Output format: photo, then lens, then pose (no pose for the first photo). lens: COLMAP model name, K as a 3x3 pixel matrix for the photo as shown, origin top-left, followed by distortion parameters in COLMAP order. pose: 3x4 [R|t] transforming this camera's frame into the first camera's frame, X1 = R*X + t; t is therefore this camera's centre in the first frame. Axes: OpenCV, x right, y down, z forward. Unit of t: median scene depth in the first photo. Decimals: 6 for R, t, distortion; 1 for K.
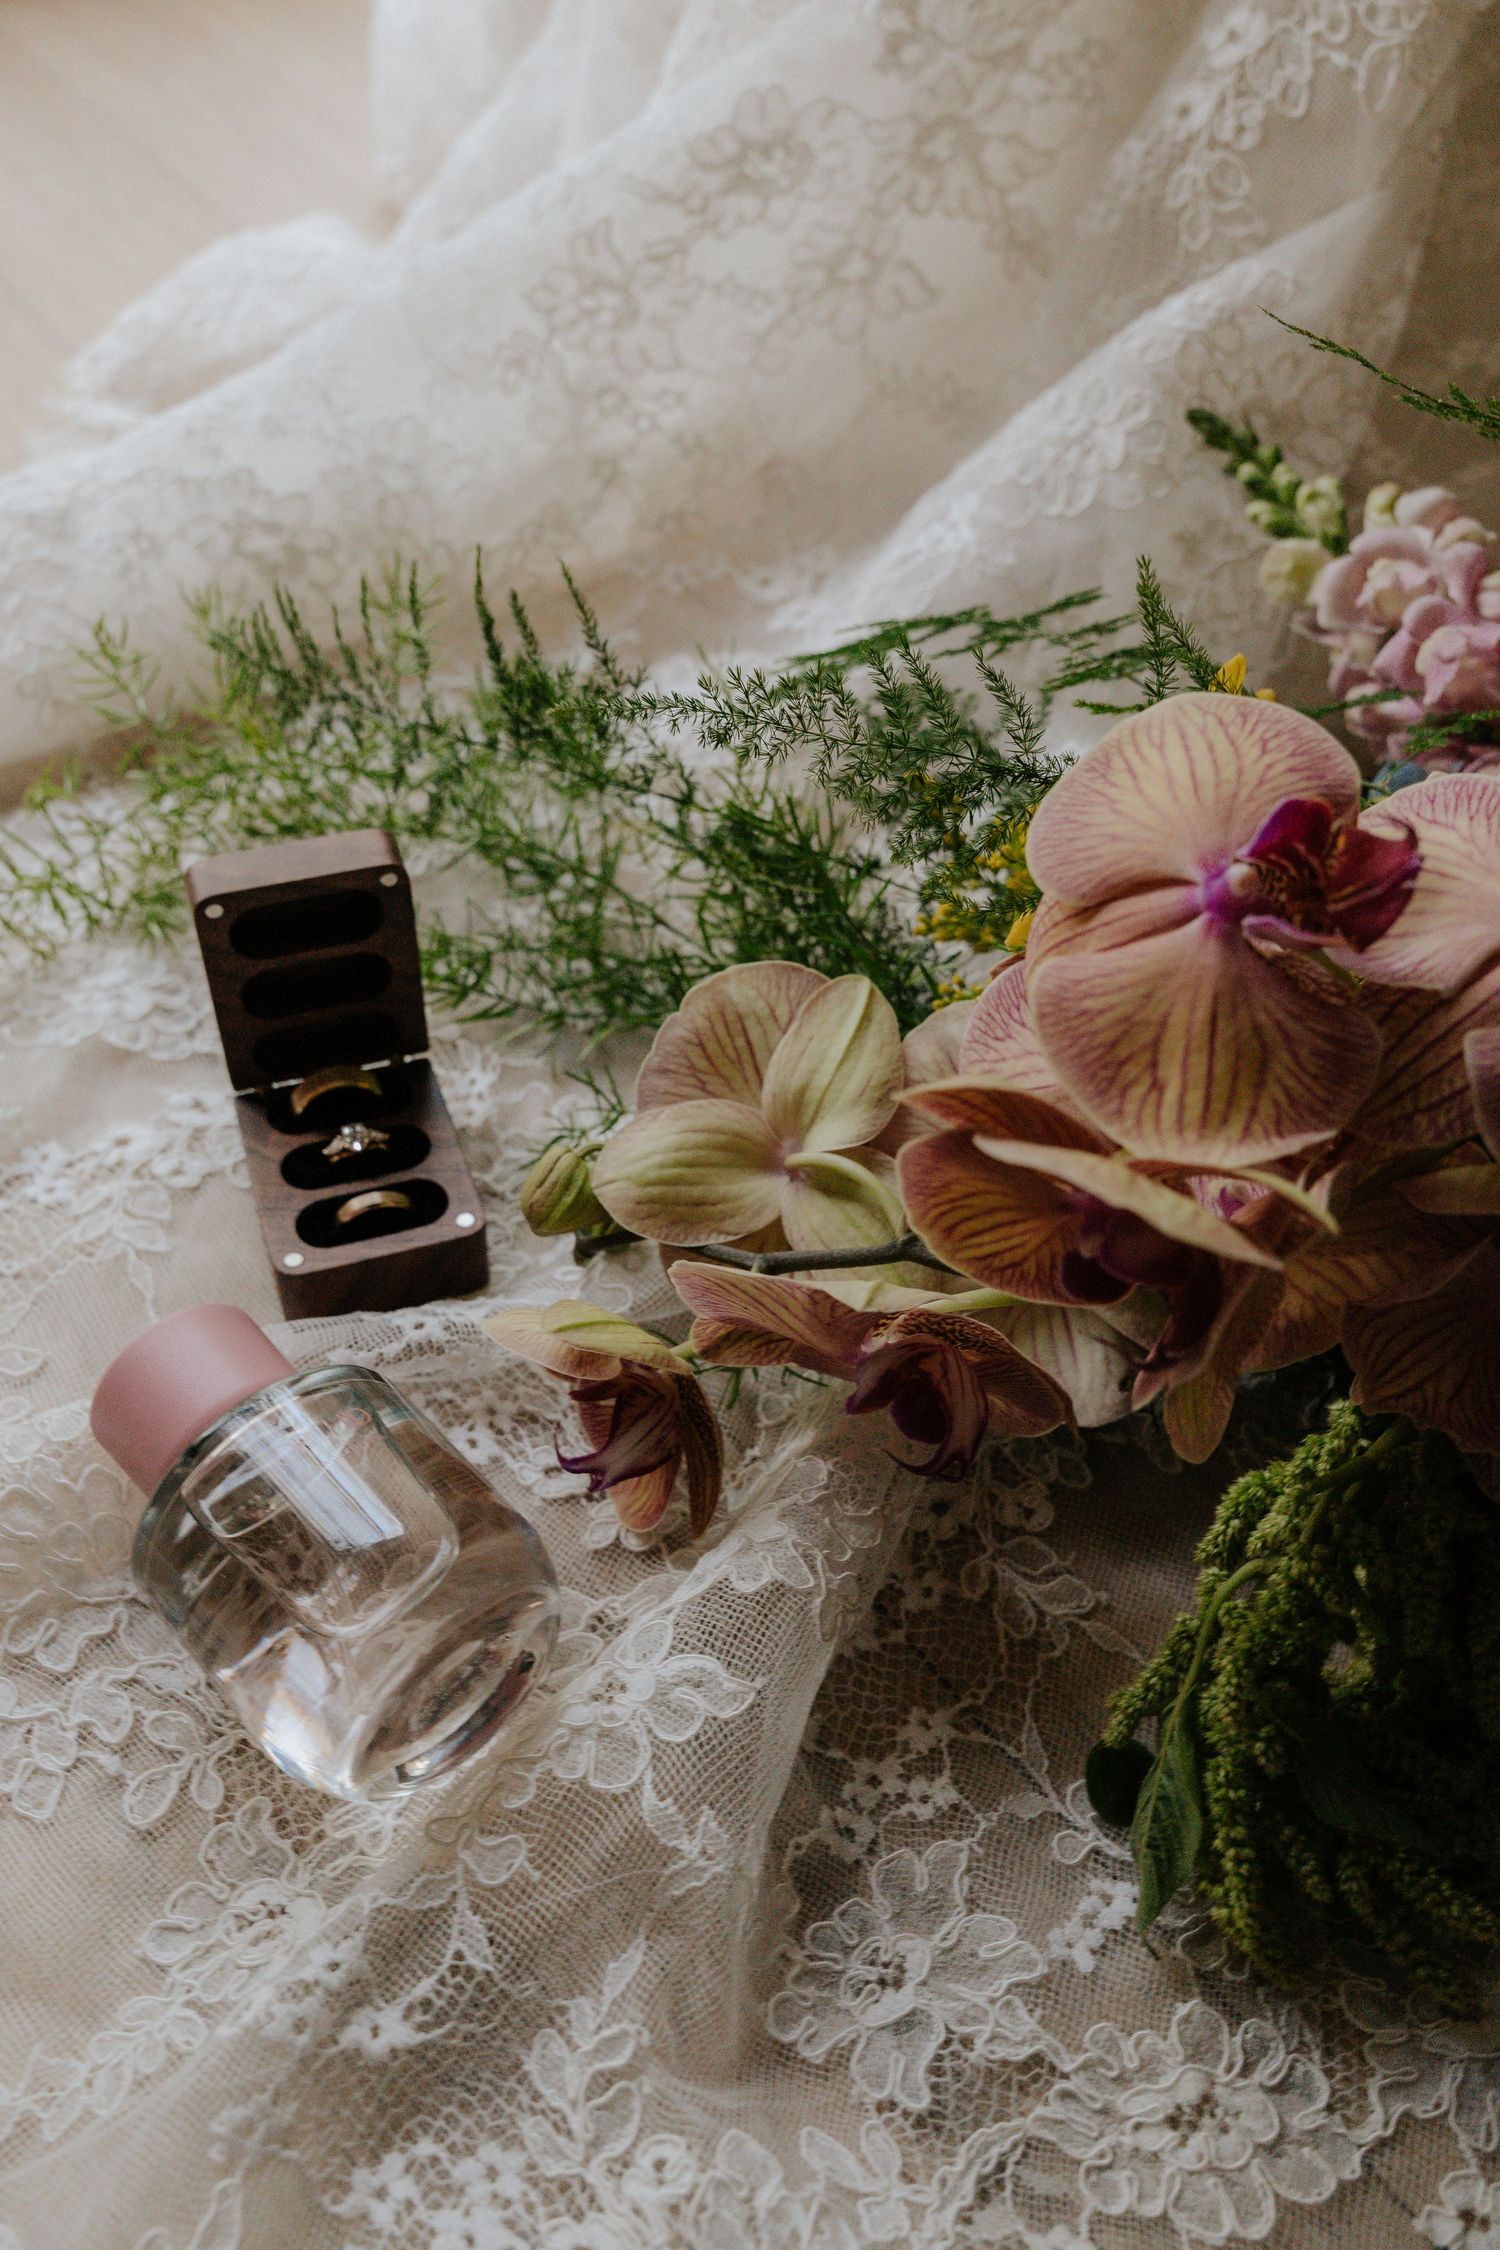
lens RADIAL K [[1694.3, 0, 576.3], [0, 1694.3, 1125.4], [0, 0, 1]] dist [0.003078, 0.001188]
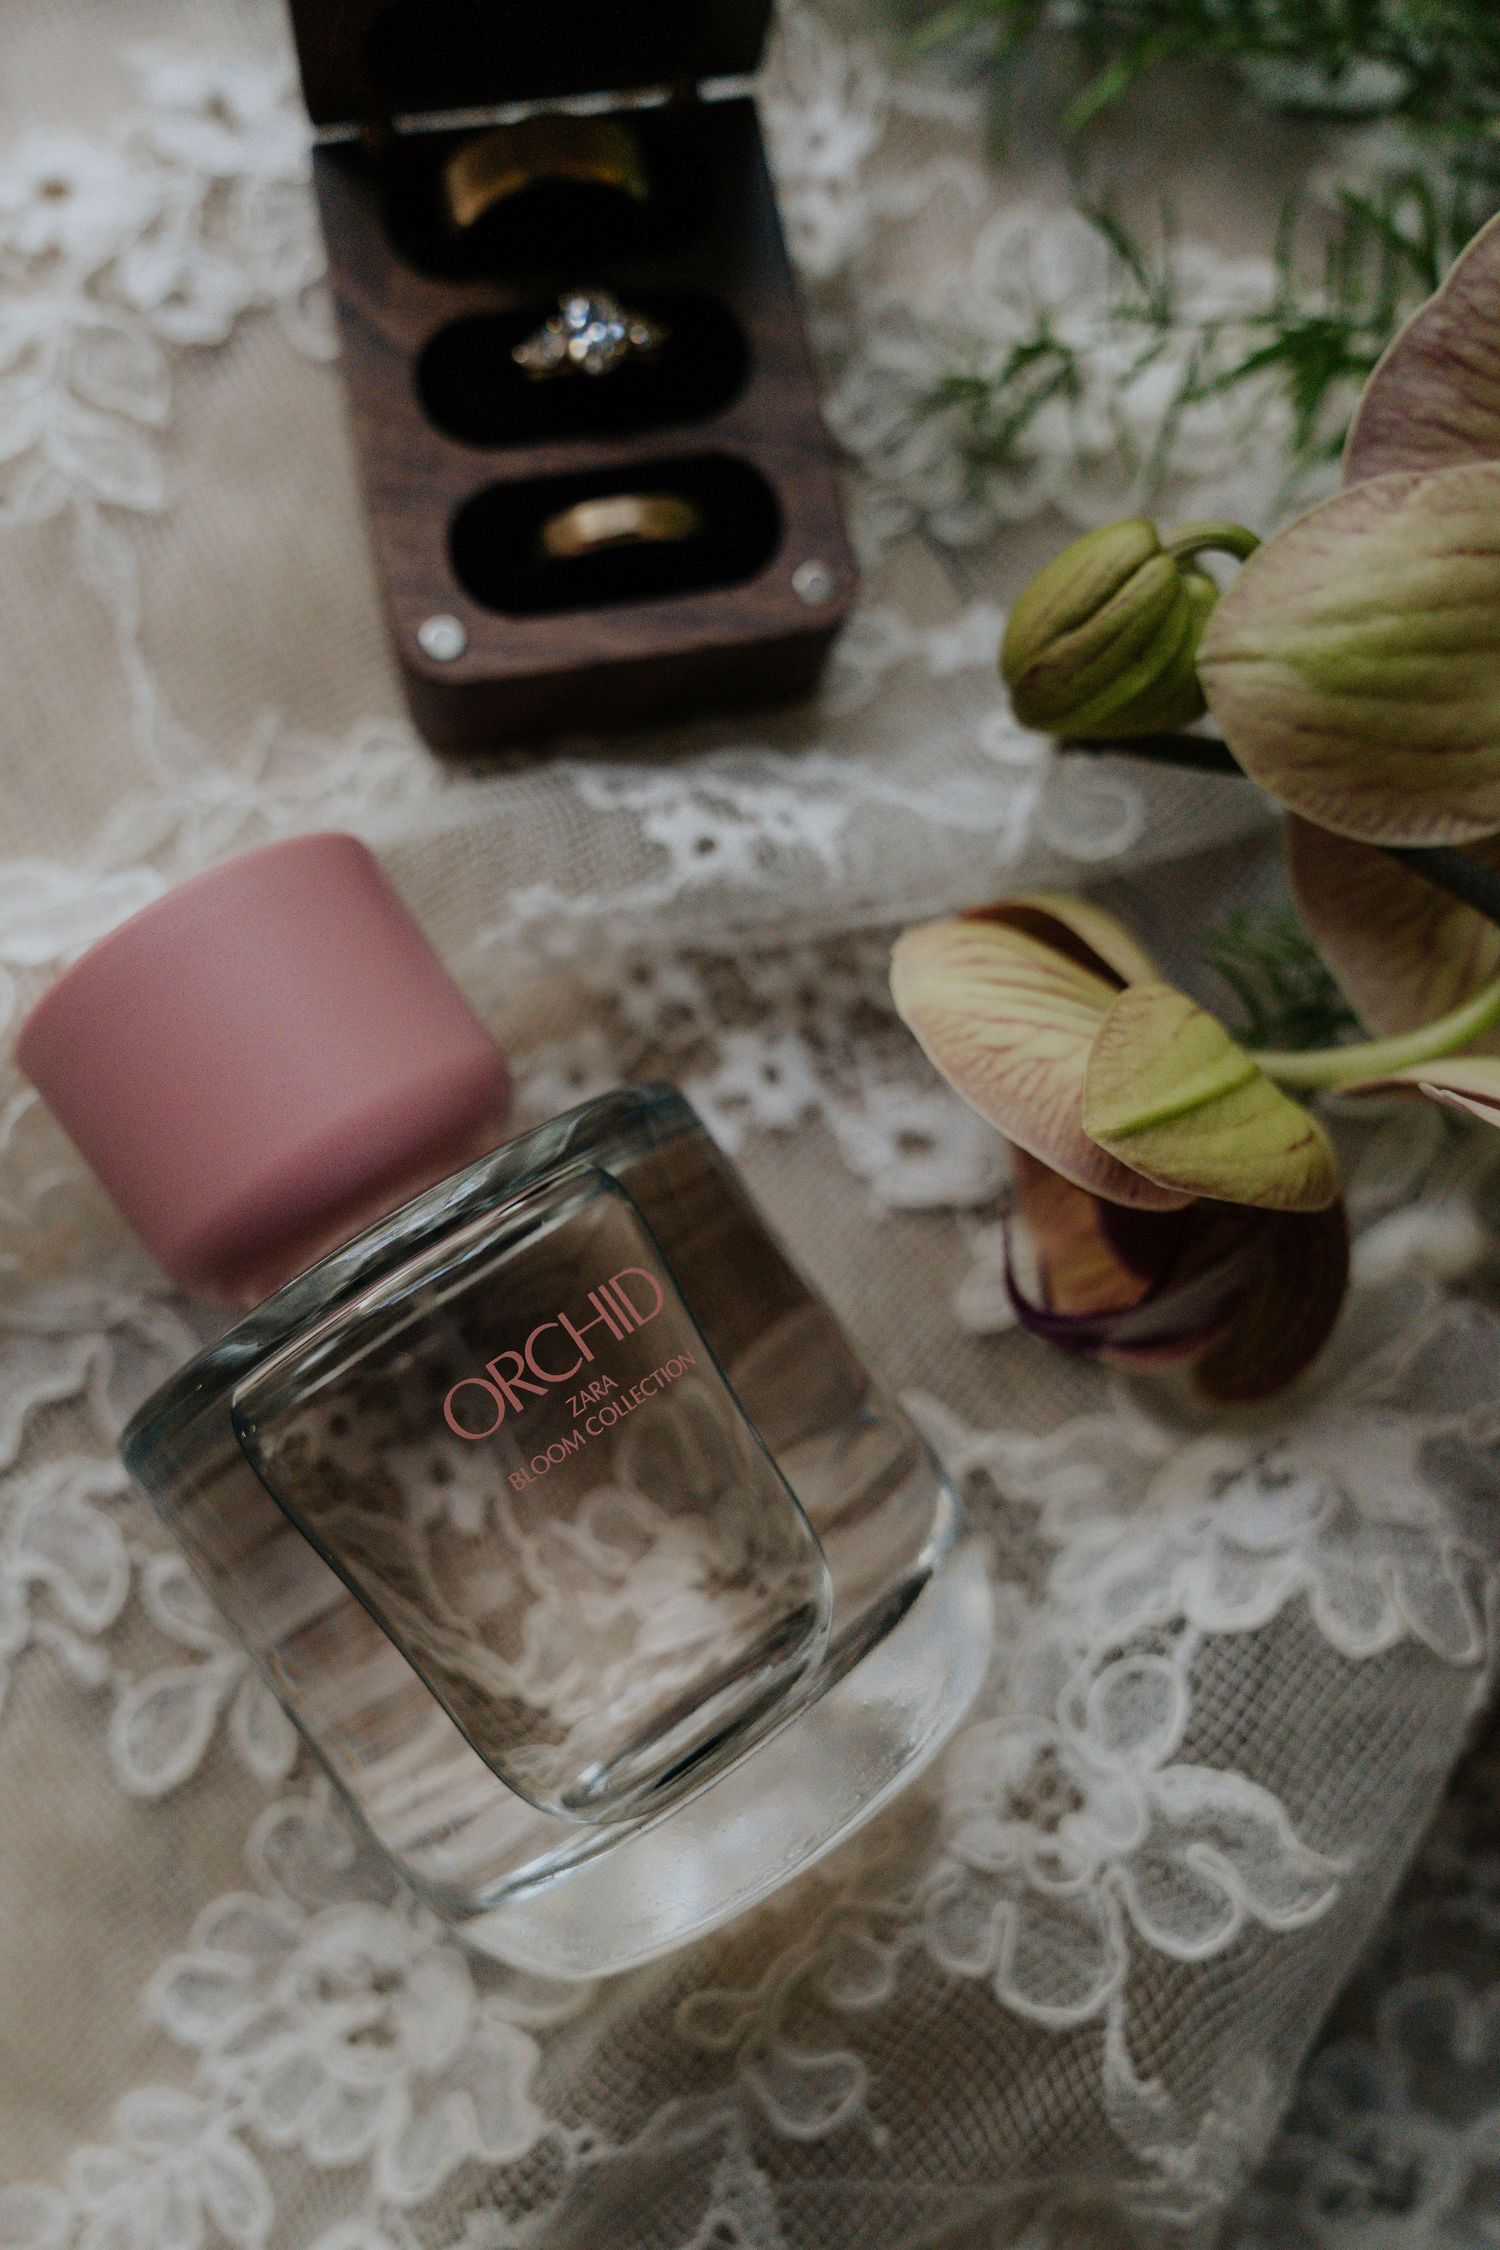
lens RADIAL K [[1694.3, 0, 576.3], [0, 1694.3, 1125.4], [0, 0, 1]] dist [0.003078, 0.001188]
pose [[0.990681, 0.122875, 0.058754, -0.148818], [-0.133502, 0.790642, 0.597547, -0.099891], [0.026970, -0.599823, 0.799678, 0.581846]]
